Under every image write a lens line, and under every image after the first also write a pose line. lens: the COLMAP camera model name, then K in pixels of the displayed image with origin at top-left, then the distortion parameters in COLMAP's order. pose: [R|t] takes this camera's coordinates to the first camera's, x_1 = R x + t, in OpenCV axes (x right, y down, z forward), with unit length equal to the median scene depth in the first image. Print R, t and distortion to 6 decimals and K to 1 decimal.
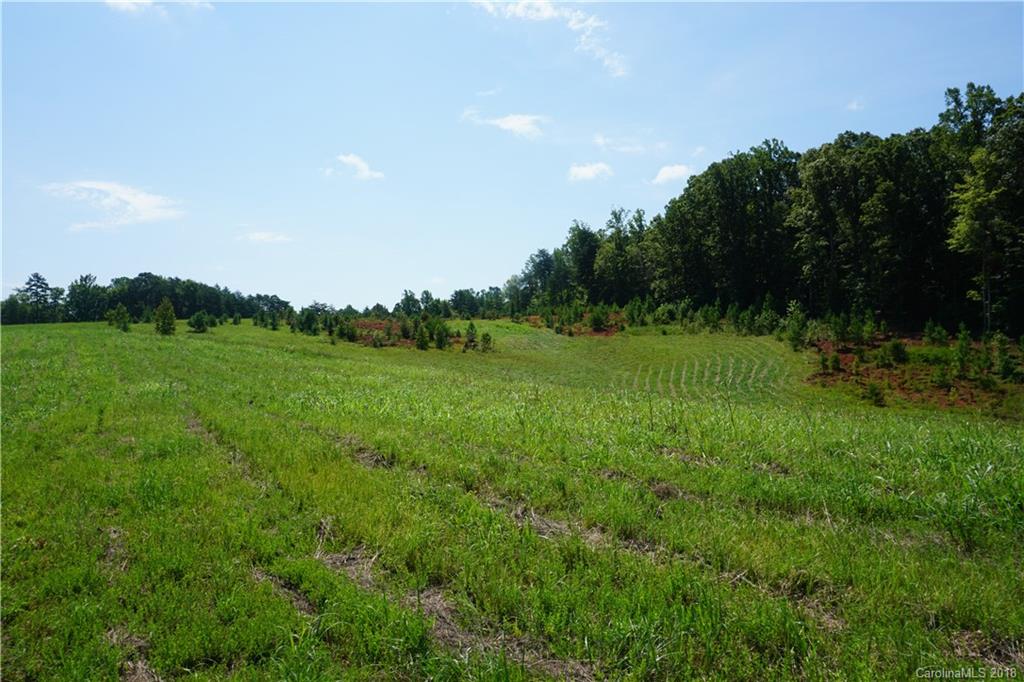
lens RADIAL K [[750.1, 0, 516.0], [0, 750.1, 348.1], [0, 0, 1]] dist [-0.031661, 0.020212]
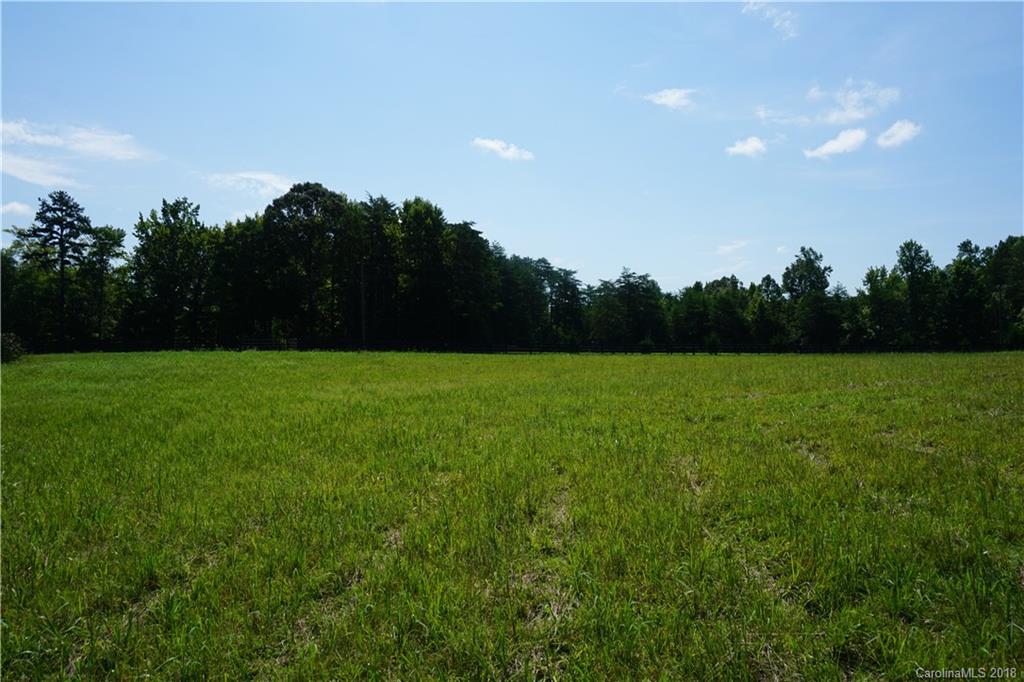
lens RADIAL K [[769.2, 0, 503.3], [0, 769.2, 349.5], [0, 0, 1]] dist [-0.037476, 0.043973]
pose [[0.980097, 0.015758, -0.197893, -0.278609], [-0.012607, 0.999773, 0.017175, -0.020780], [0.198118, -0.014339, 0.980073, 0.551603]]
